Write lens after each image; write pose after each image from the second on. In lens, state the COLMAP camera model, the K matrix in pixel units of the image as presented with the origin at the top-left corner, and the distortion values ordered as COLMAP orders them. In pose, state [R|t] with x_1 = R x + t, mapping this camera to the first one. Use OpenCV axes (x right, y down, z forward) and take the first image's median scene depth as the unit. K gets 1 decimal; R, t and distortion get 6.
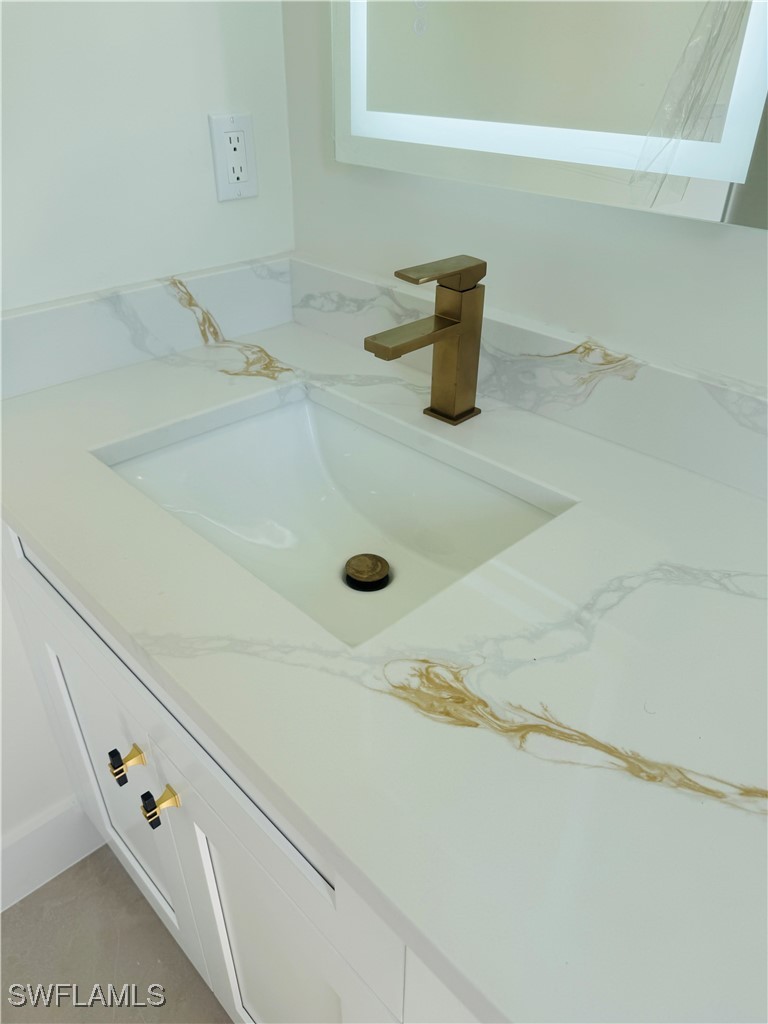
lens RADIAL K [[724.6, 0, 378.3], [0, 724.6, 510.7], [0, 0, 1]] dist [0.131247, -0.293440]
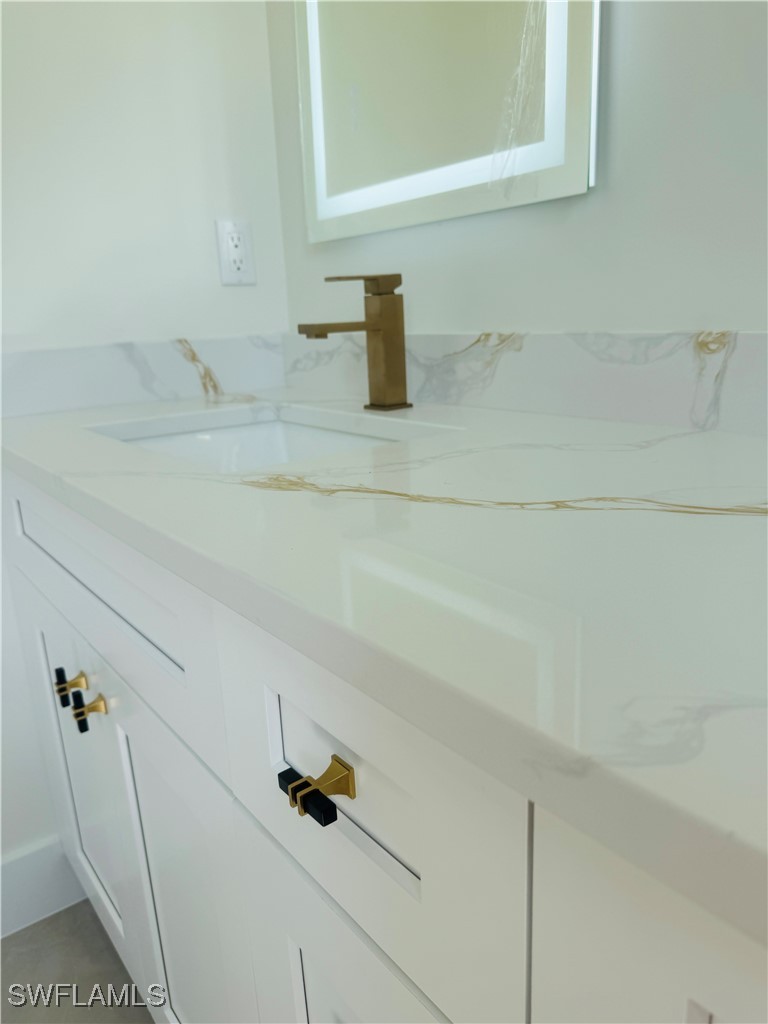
lens RADIAL K [[720.8, 0, 385.6], [0, 720.8, 514.7], [0, 0, 1]] dist [0.128059, -0.204044]
pose [[0.994410, -0.017776, -0.104078, 0.196355], [-0.012624, 0.958638, -0.284347, 0.328913], [0.104827, 0.284072, 0.953055, -0.053307]]
